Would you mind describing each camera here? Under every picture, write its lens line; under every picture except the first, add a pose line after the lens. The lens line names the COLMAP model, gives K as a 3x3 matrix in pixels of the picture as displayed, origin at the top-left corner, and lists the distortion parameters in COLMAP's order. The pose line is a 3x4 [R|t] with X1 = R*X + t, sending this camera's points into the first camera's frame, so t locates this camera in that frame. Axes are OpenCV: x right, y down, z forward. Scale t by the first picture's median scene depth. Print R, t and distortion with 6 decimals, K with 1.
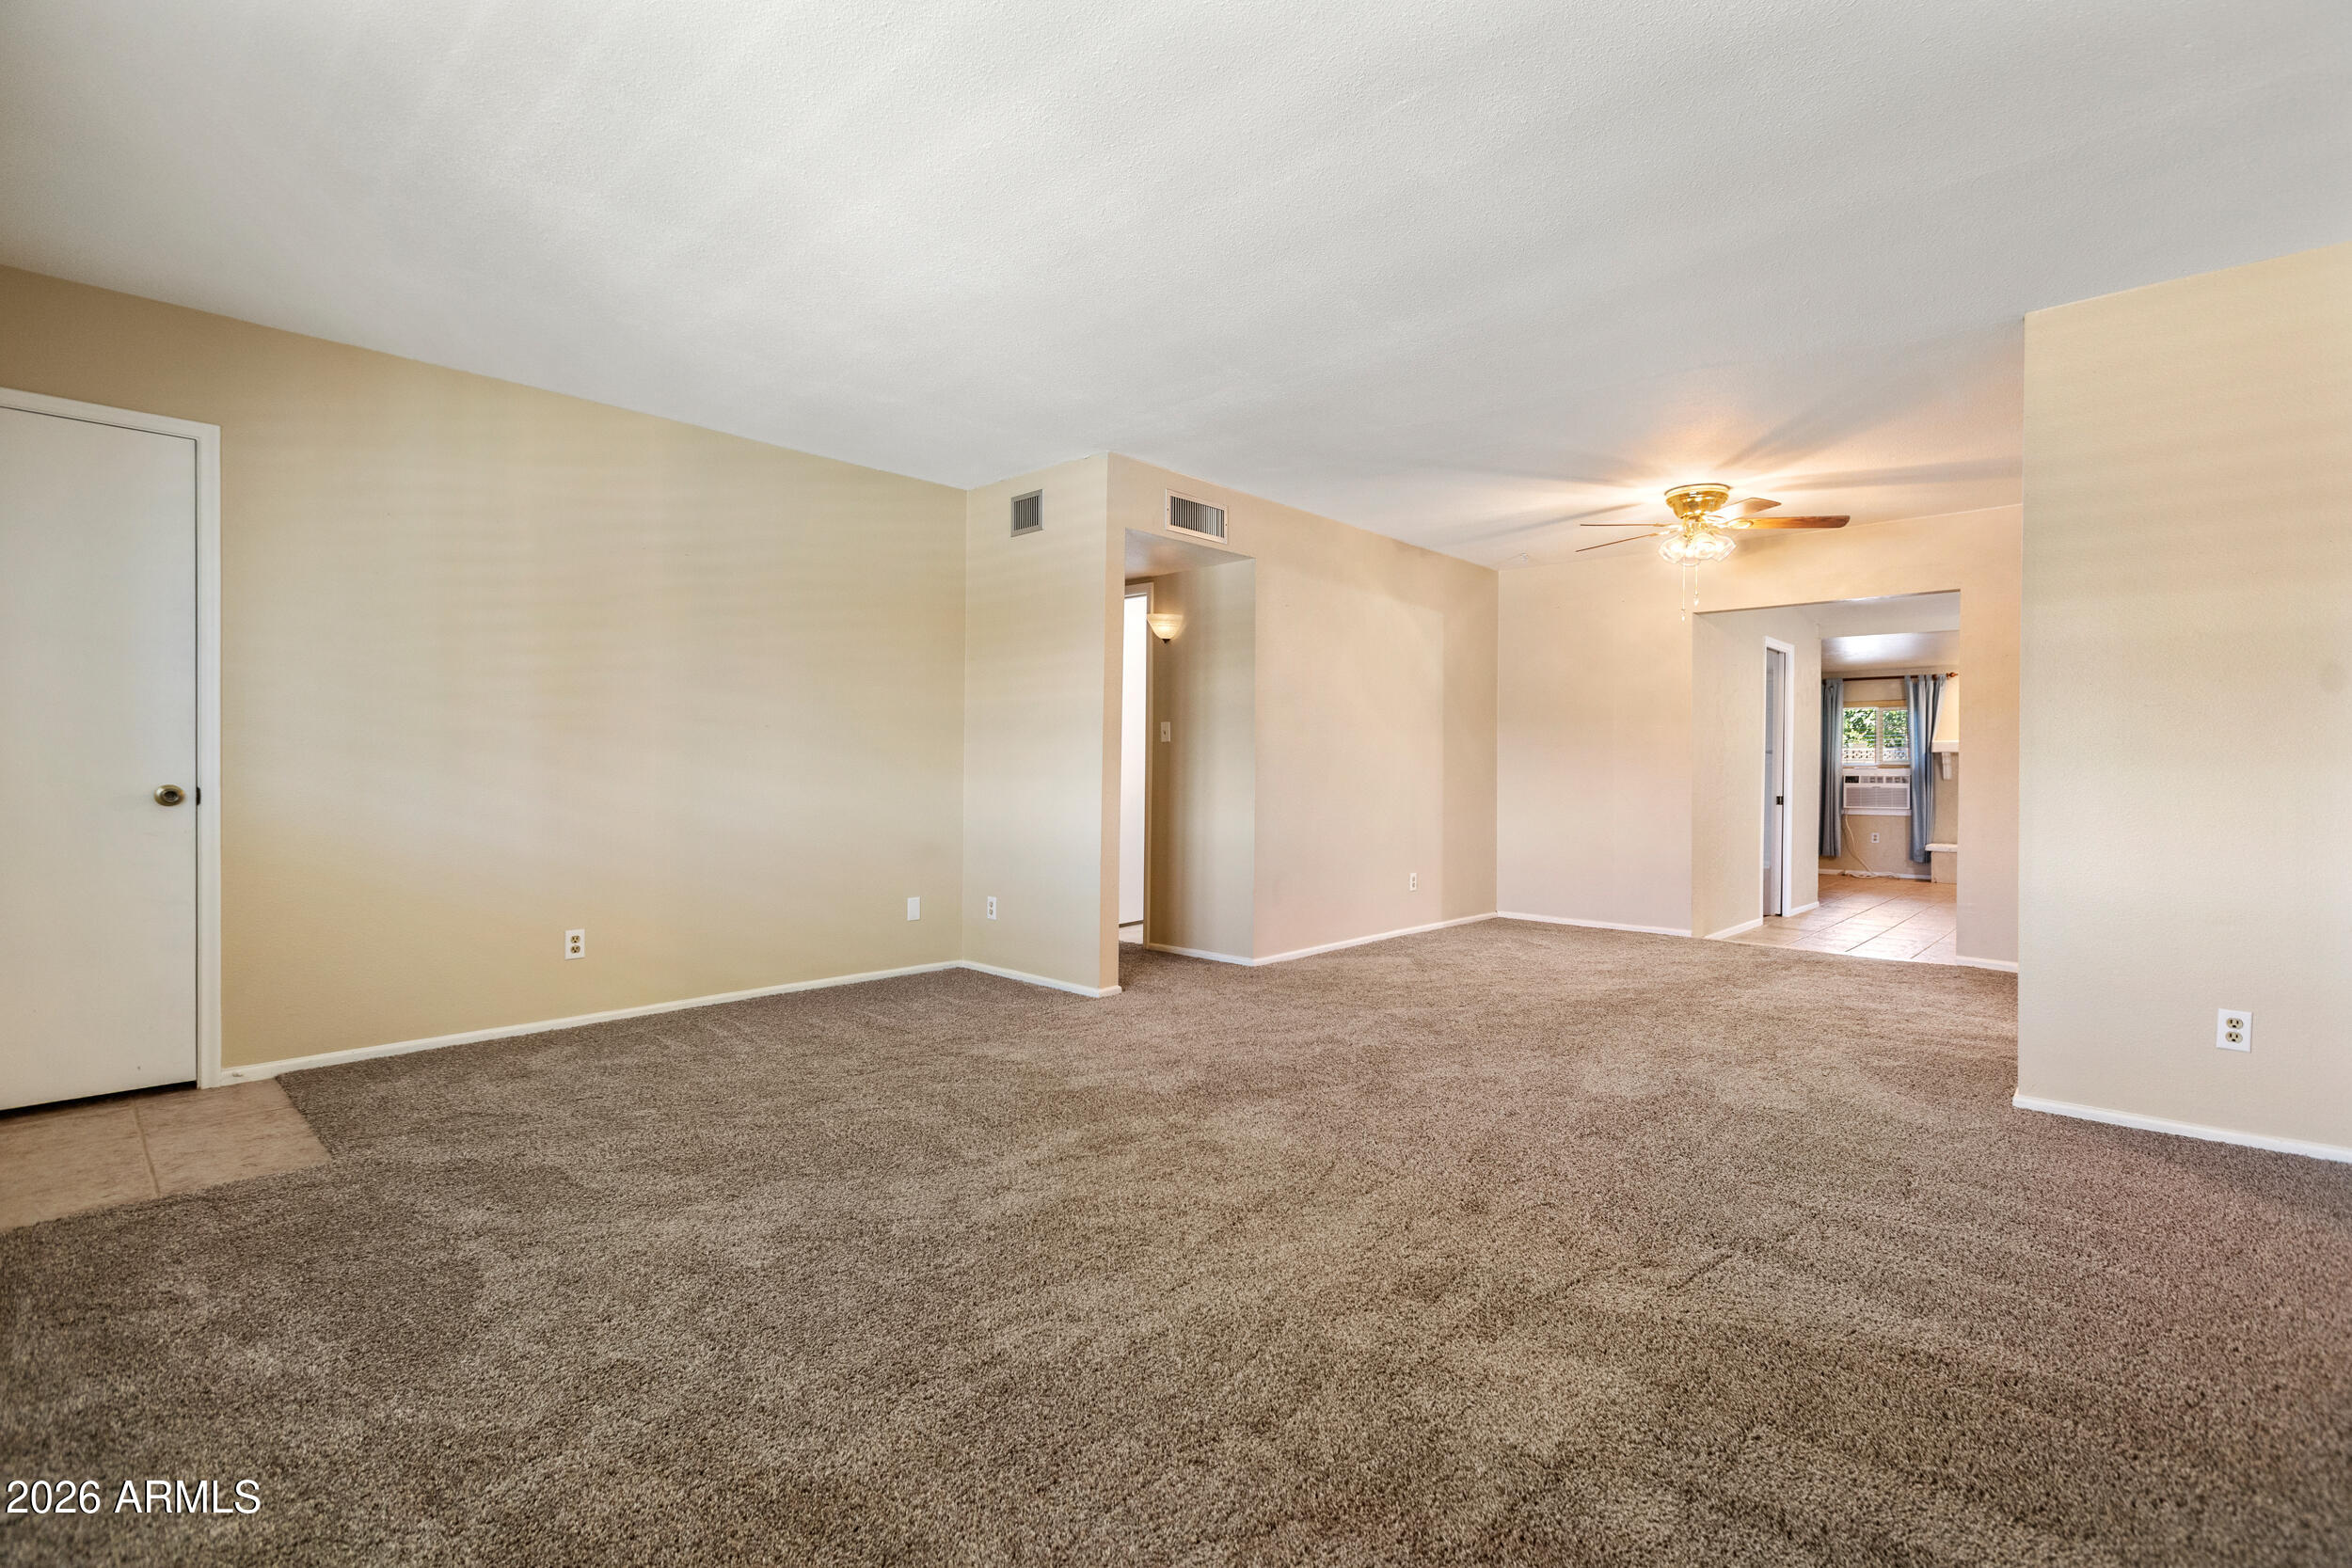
lens RADIAL K [[1065.4, 0, 1175.4], [0, 1065.4, 778.9], [0, 0, 1]] dist [-0.000974, -0.001008]
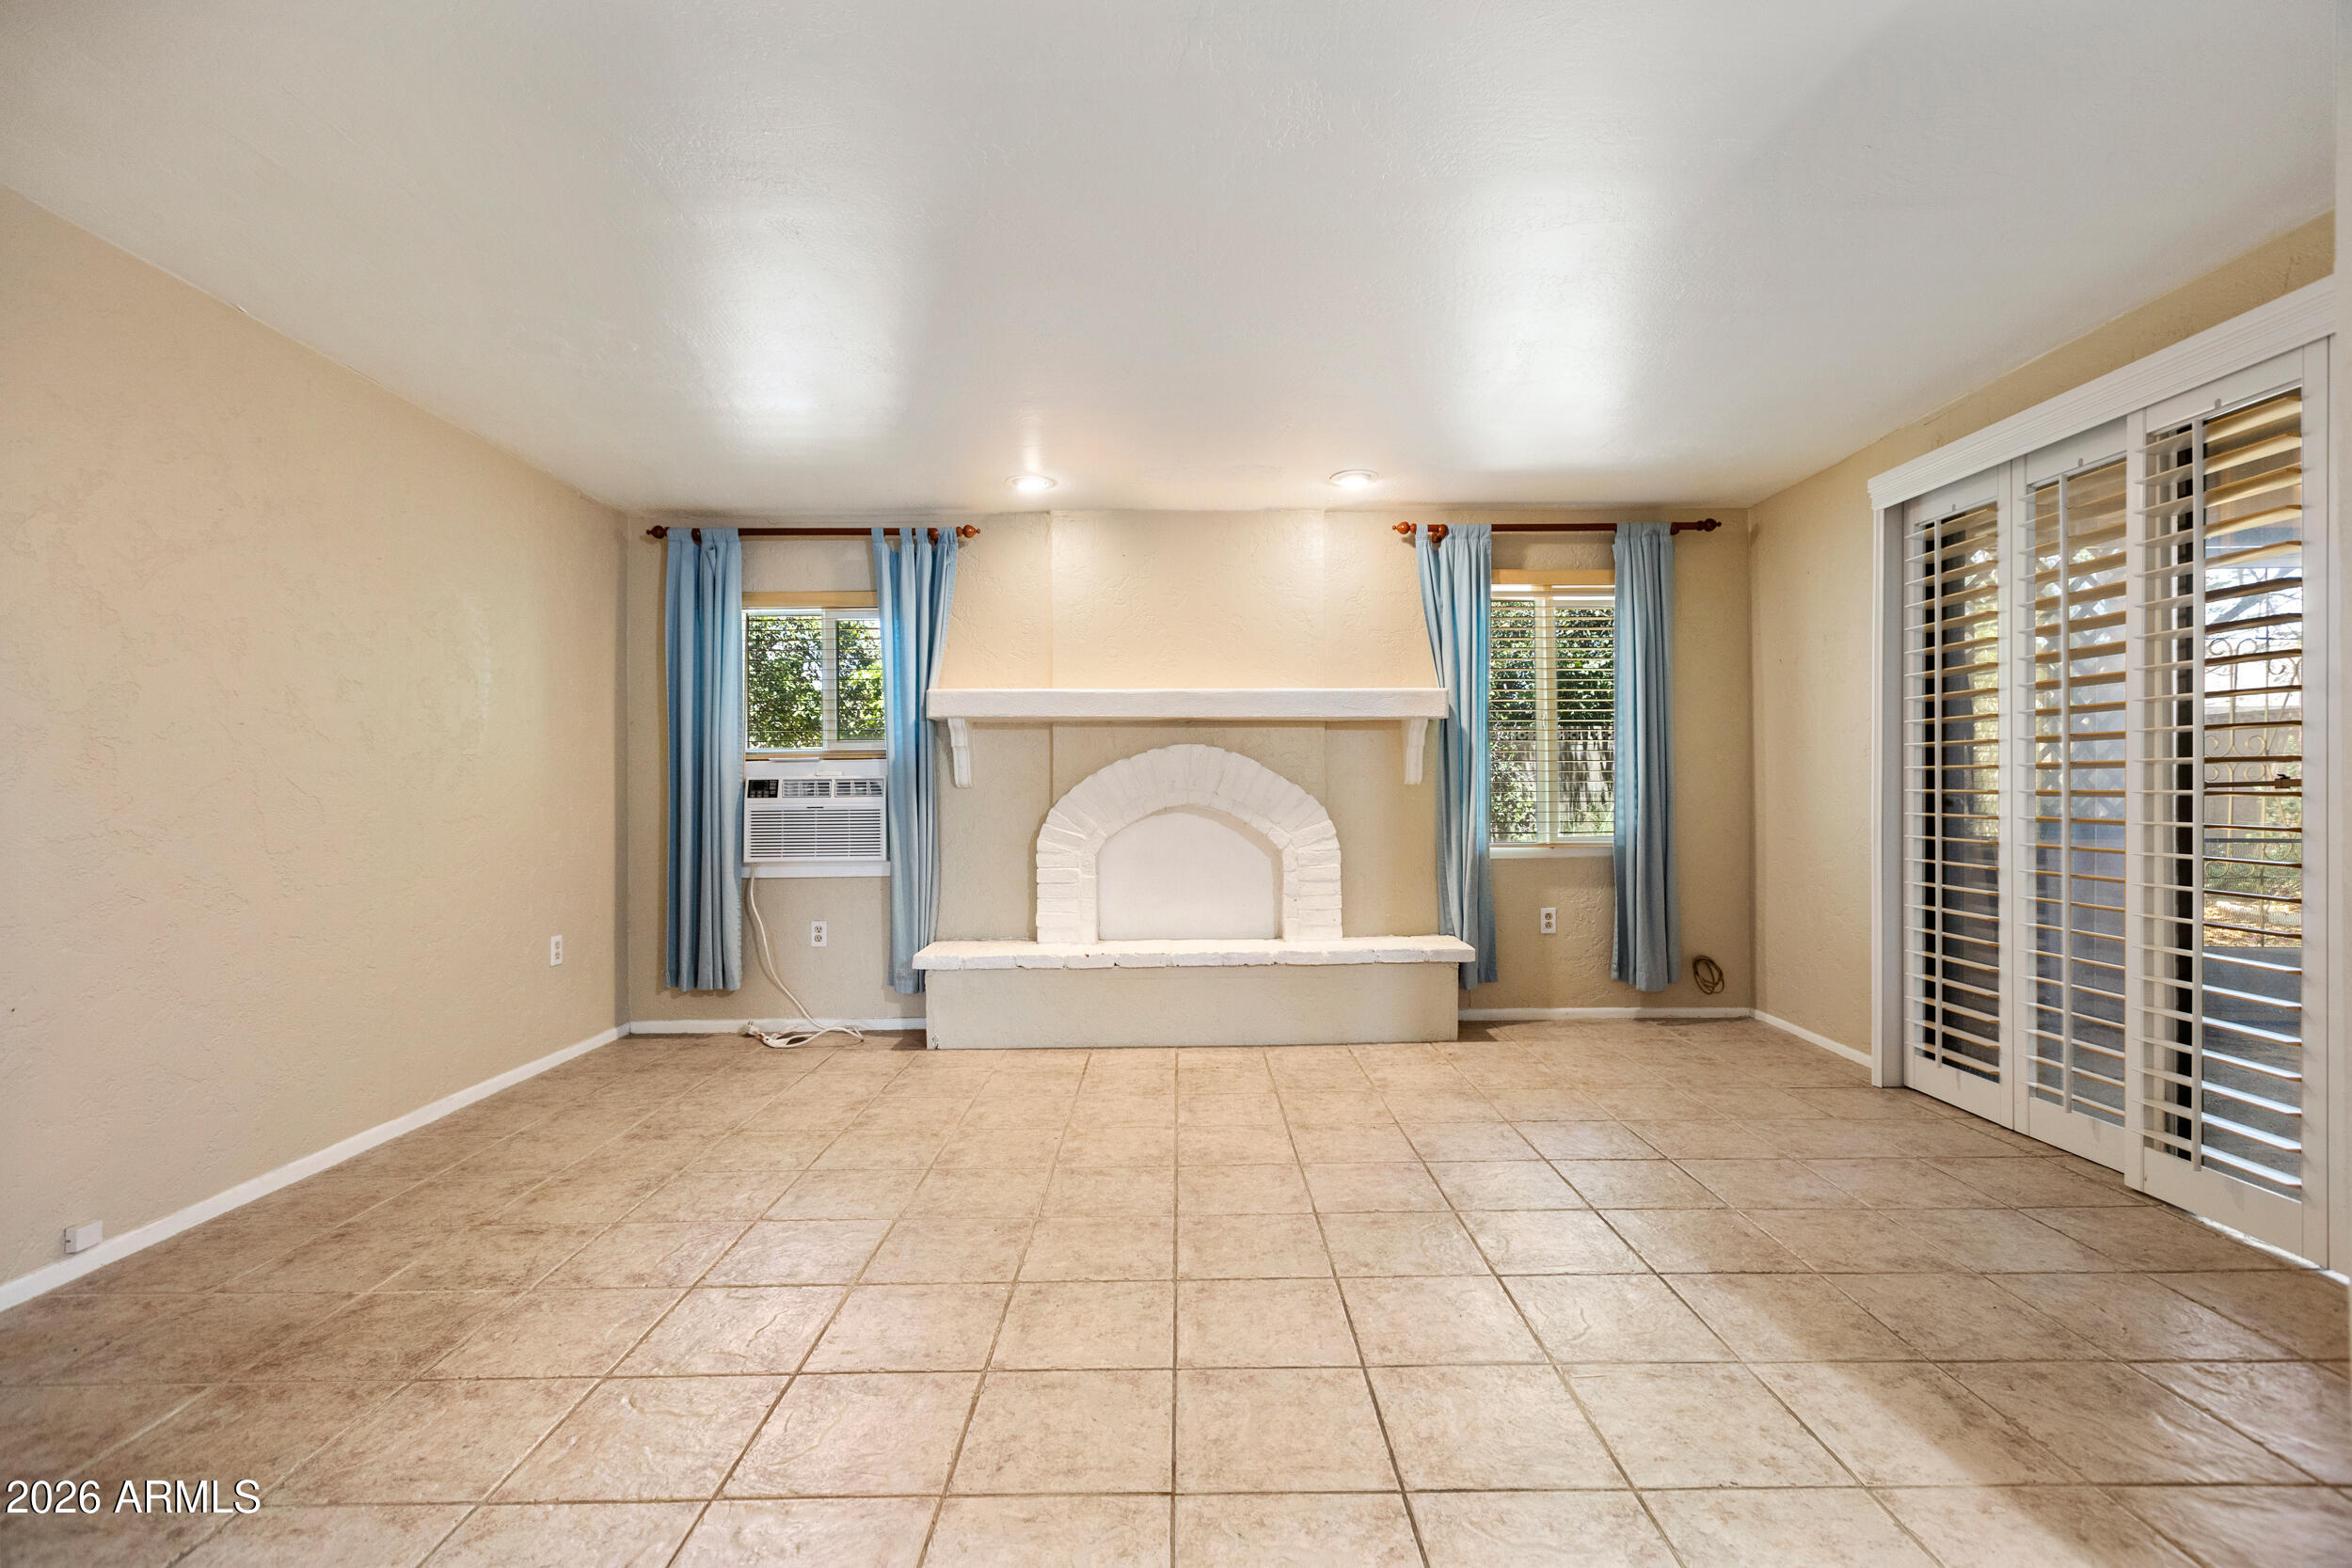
lens RADIAL K [[1065.4, 0, 1169.6], [0, 1065.4, 780.9], [0, 0, 1]] dist [-0.000974, -0.001008]
pose [[0.715743, -0.005636, 0.698341, 0.479193], [0.012523, 0.999910, -0.004765, 0.001453], [-0.698251, 0.012156, 0.715749, 0.628487]]
